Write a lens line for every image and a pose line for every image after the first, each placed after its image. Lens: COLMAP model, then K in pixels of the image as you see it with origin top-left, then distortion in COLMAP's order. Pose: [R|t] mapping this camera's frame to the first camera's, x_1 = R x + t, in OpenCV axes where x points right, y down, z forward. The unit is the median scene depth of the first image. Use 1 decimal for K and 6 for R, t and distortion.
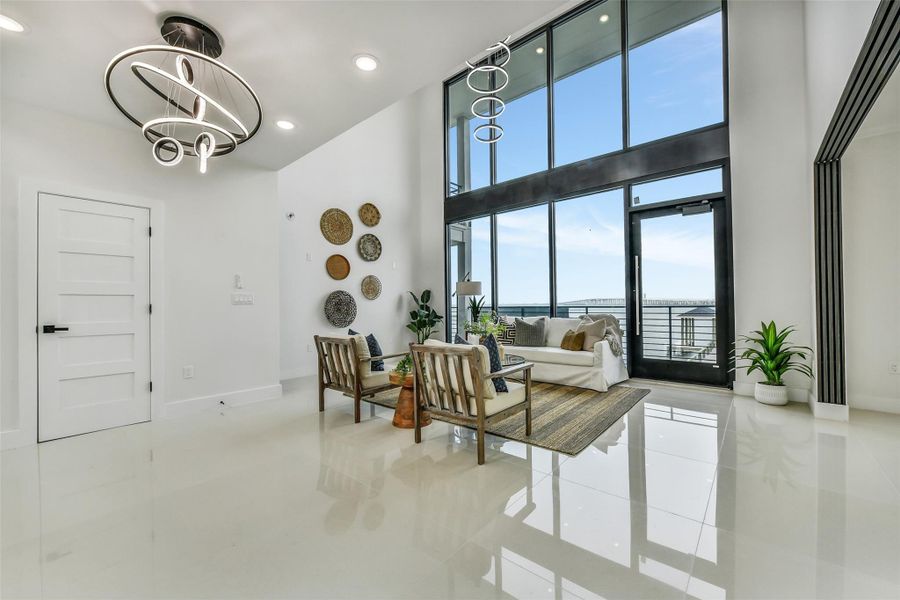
lens RADIAL K [[359.7, 0, 452.3], [0, 359.7, 301.4], [0, 0, 1]] dist [0.000401, -0.004728]
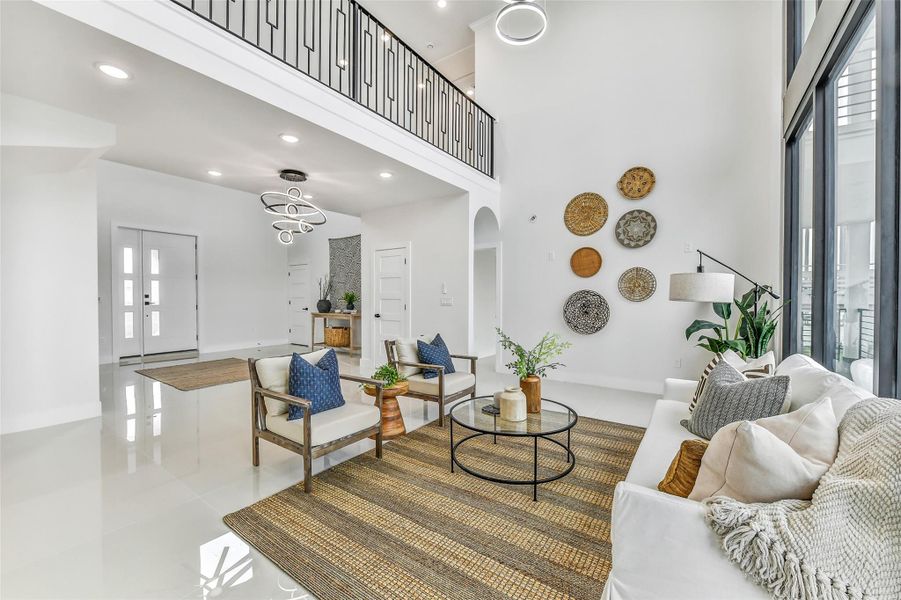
lens RADIAL K [[360.1, 0, 452.8], [0, 360.1, 301.4], [0, 0, 1]] dist [0.000401, -0.004728]
pose [[0.094148, 0.029144, -0.995131, 0.469145], [0.009261, 0.999503, 0.030149, -0.030516], [0.995515, -0.012055, 0.093832, 0.579403]]
